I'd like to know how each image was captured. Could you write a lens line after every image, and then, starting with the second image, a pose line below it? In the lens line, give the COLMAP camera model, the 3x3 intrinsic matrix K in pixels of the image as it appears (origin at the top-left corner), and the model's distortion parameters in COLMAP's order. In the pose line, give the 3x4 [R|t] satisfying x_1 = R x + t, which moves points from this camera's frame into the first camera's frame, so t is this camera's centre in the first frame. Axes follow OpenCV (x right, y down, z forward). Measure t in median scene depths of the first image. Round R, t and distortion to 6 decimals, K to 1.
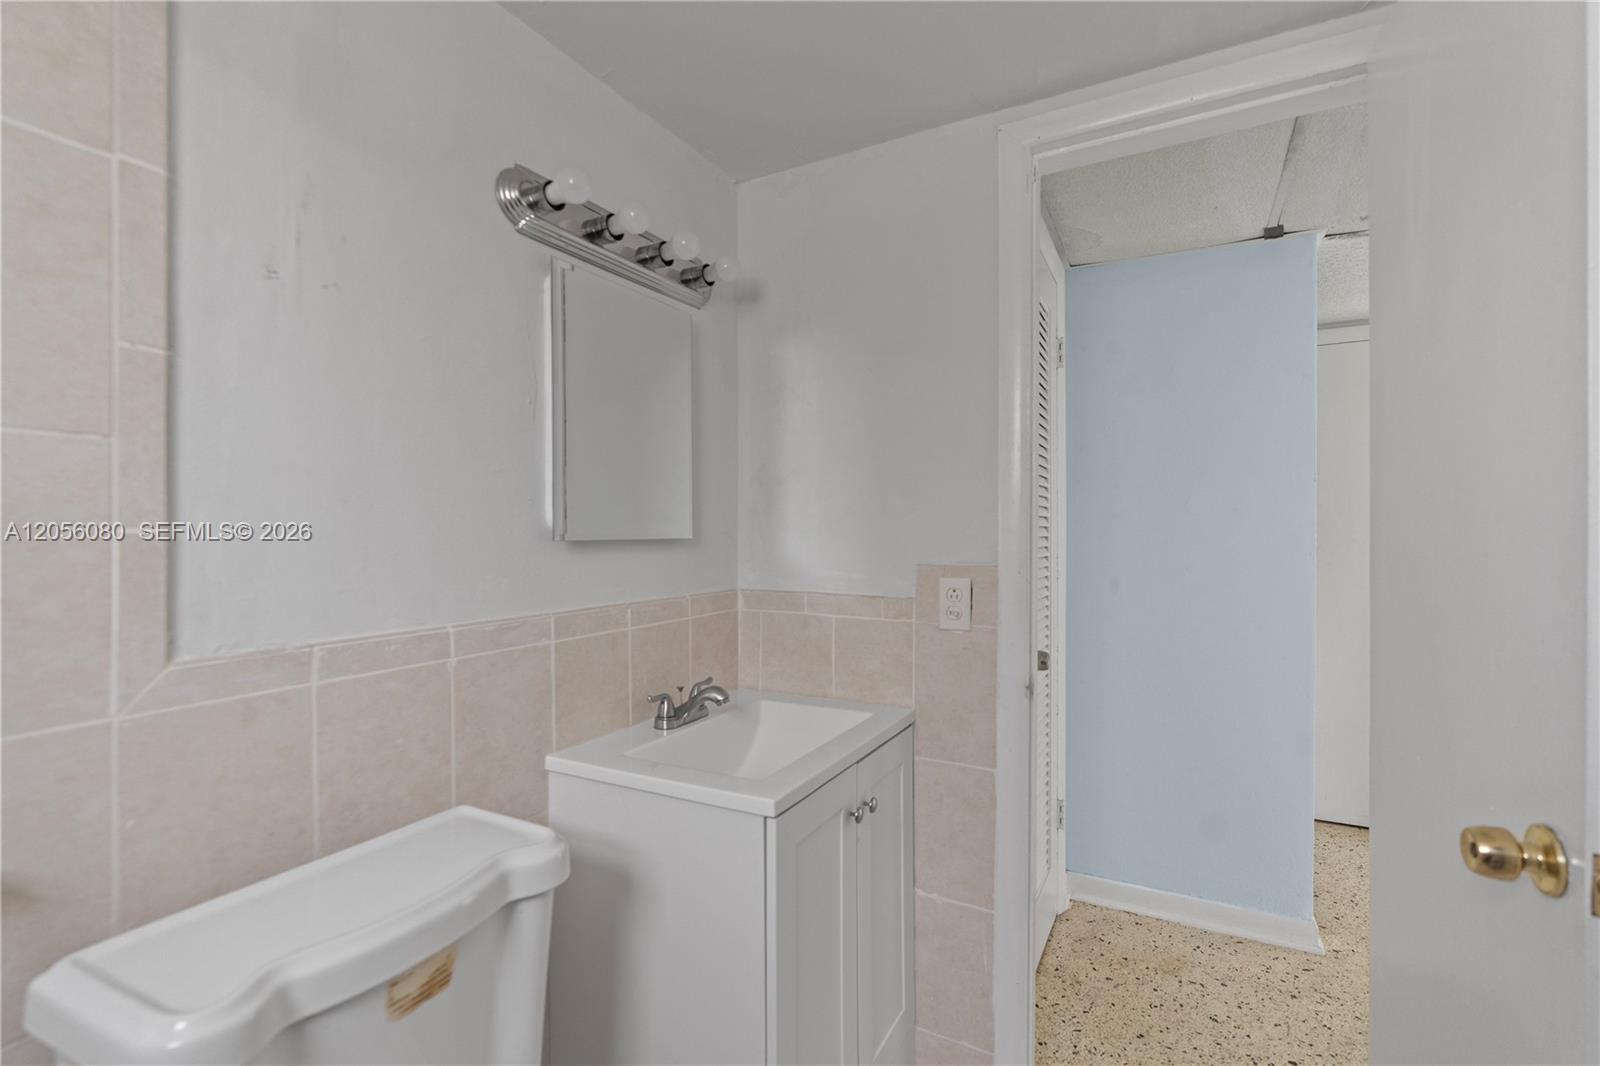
lens RADIAL K [[719.4, 0, 800.0], [0, 719.4, 533.0], [0, 0, 1]] dist [-0.002971, 0.000008]
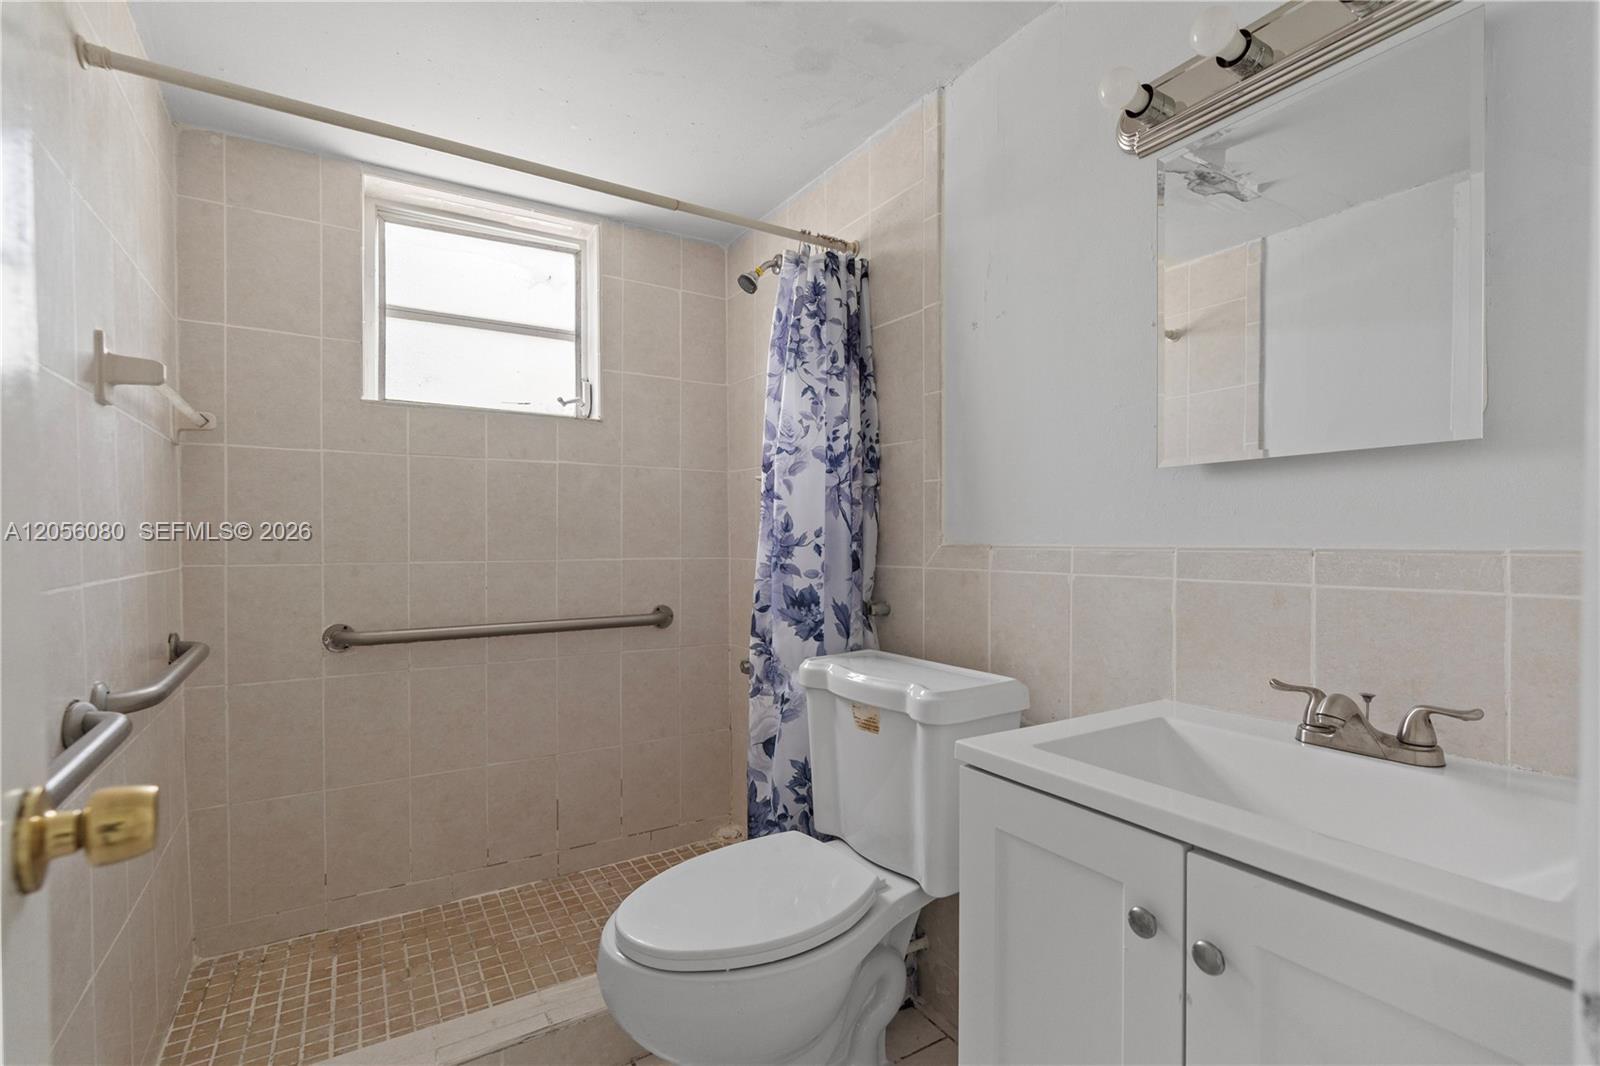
lens RADIAL K [[732.0, 0, 800.0], [0, 732.0, 533.0], [0, 0, 1]] dist [-0.001965, -0.000066]
pose [[-0.495764, -0.007983, -0.868421, 0.692334], [-0.000911, 0.999962, -0.008672, 0.100944], [0.868457, -0.003508, -0.495753, 1.044602]]
